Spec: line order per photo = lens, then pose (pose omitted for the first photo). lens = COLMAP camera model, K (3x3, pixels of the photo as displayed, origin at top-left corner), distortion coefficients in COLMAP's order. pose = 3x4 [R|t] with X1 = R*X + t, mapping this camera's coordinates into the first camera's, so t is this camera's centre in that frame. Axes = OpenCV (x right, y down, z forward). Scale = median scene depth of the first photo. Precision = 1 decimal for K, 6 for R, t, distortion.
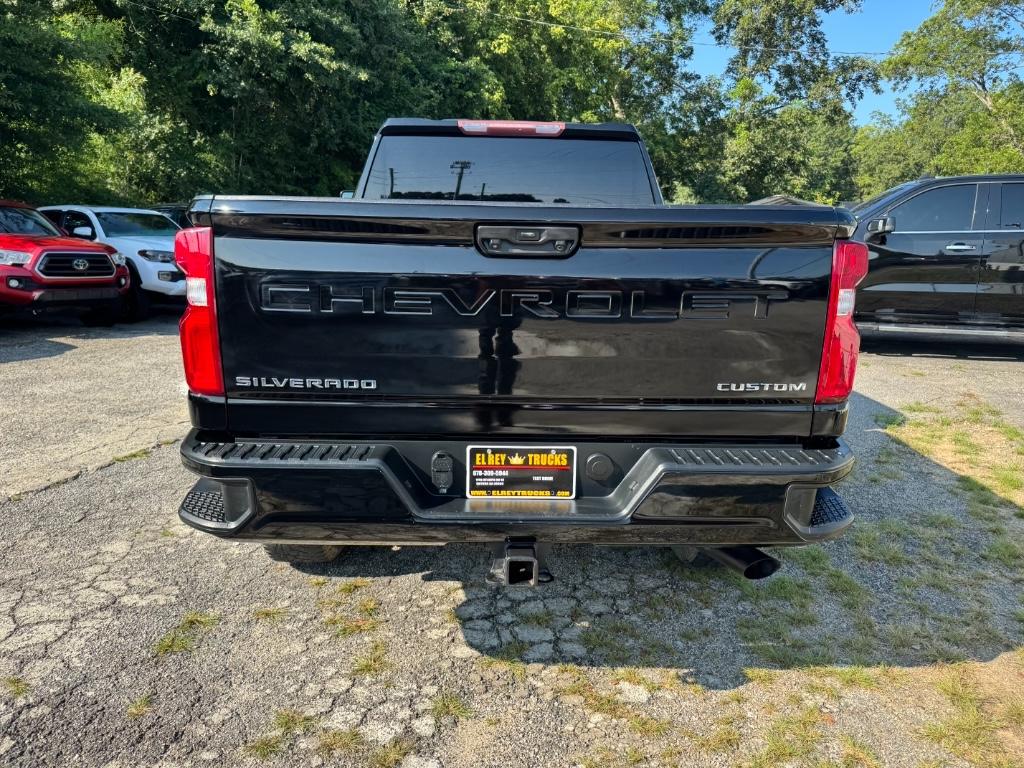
lens RADIAL K [[770.0, 0, 503.5], [0, 770.0, 389.2], [0, 0, 1]] dist [0.012872, -0.015405]
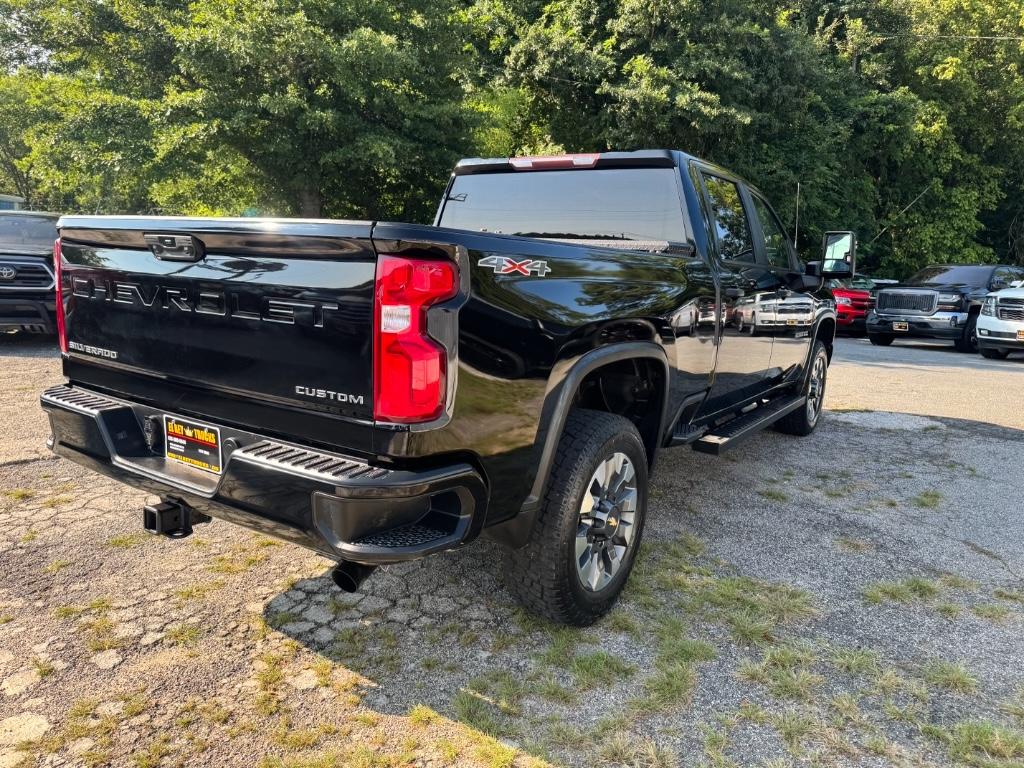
lens RADIAL K [[752.8, 0, 460.5], [0, 752.8, 380.5], [0, 0, 1]] dist [-0.000788, -0.007467]
pose [[0.799900, 0.112005, -0.589589, 0.747078], [-0.148910, 0.988749, -0.014194, -0.024977], [0.581366, 0.099149, 0.807579, 0.206392]]
